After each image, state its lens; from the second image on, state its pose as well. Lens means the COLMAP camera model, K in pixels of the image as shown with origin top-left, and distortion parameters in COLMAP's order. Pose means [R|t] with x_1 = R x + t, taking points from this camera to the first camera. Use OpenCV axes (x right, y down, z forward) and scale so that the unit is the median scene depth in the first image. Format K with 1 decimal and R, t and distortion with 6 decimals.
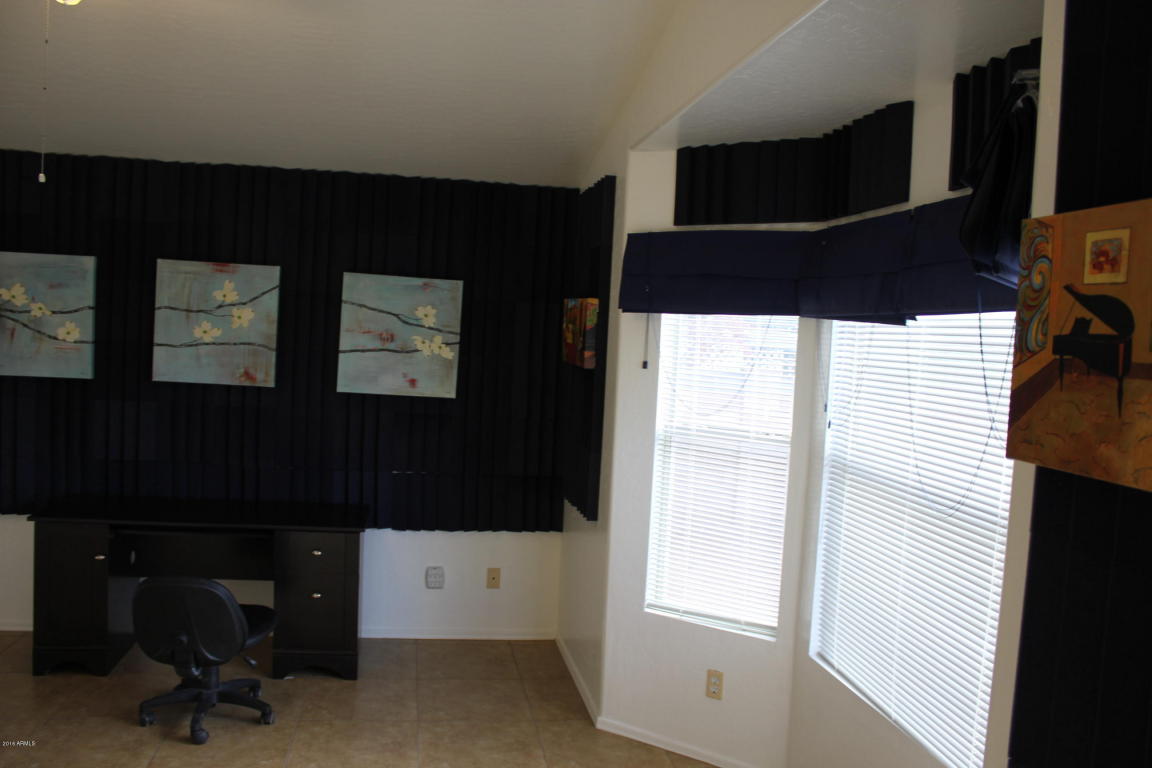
lens RADIAL K [[957.2, 0, 596.8], [0, 957.2, 385.9], [0, 0, 1]] dist [-0.155003, 0.127801]
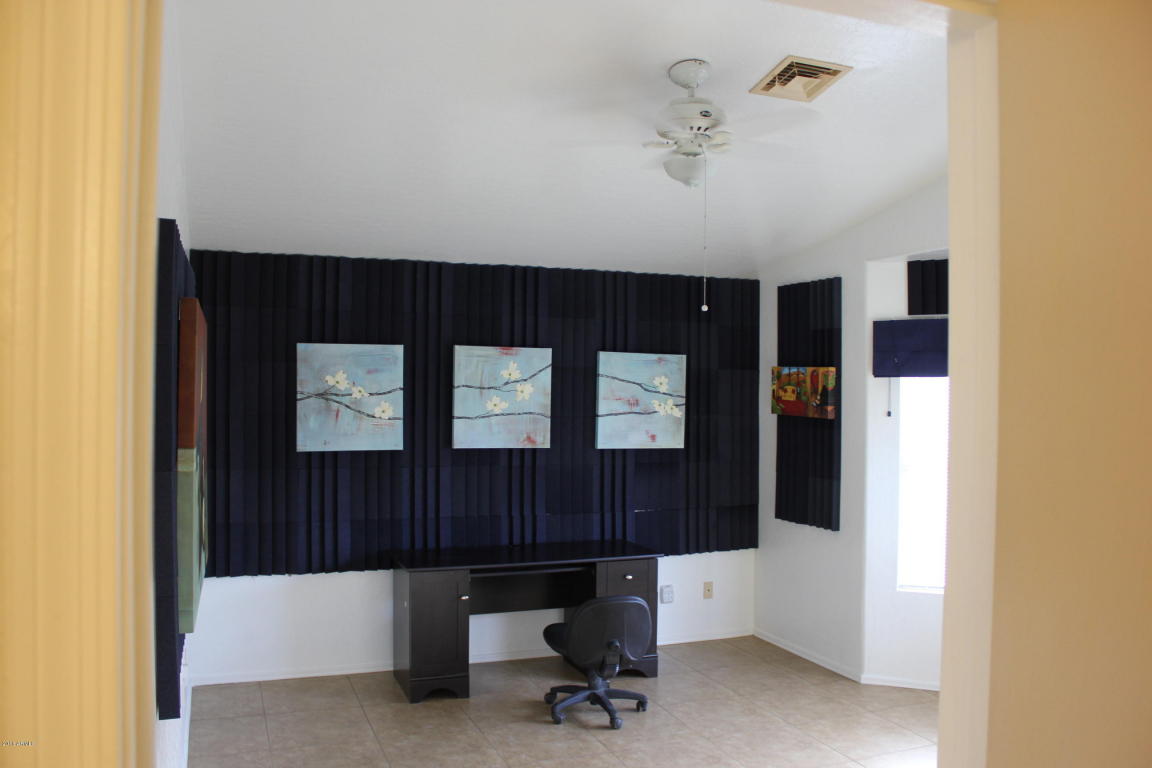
lens RADIAL K [[957.2, 0, 596.8], [0, 957.2, 385.9], [0, 0, 1]] dist [-0.155003, 0.127801]
pose [[0.975342, -0.045258, 0.216008, -0.555135], [0.055131, 0.997682, -0.039902, -0.026331], [-0.213701, 0.050826, 0.975576, -0.219495]]
